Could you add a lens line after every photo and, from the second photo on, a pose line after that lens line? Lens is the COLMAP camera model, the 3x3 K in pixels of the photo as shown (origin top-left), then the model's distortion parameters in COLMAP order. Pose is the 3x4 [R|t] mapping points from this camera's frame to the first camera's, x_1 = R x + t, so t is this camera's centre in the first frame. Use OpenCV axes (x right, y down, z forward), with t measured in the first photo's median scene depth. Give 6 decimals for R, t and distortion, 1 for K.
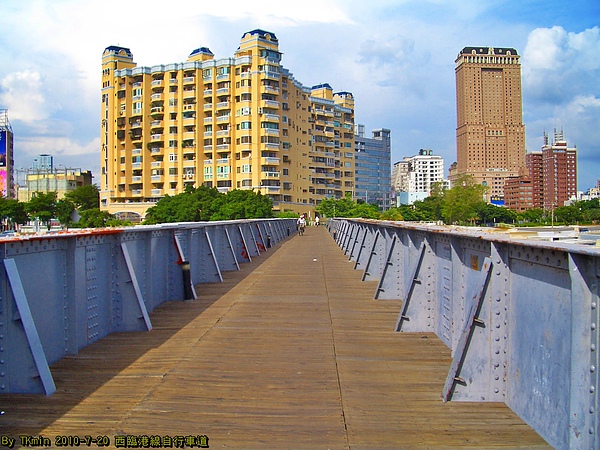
lens RADIAL K [[602.2, 0, 300.0], [0, 602.2, 225.0], [0, 0, 1]] dist [-0.227201, 0.175127]
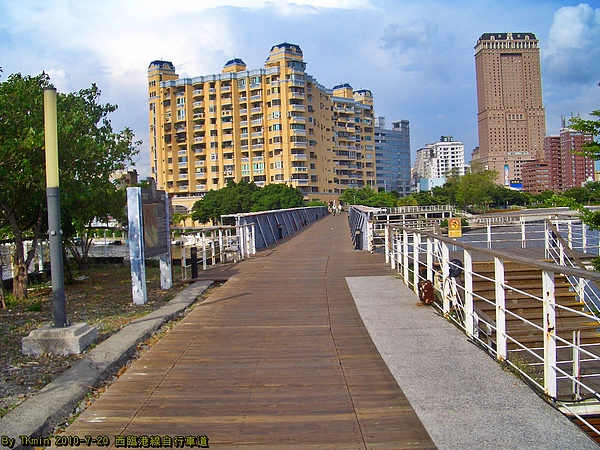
lens RADIAL K [[602.2, 0, 300.0], [0, 602.2, 225.0], [0, 0, 1]] dist [-0.227201, 0.175127]
pose [[0.998502, -0.028537, -0.046679, 0.001810], [0.029451, 0.999385, 0.019010, 0.000916], [0.046107, -0.020356, 0.998729, -0.115629]]
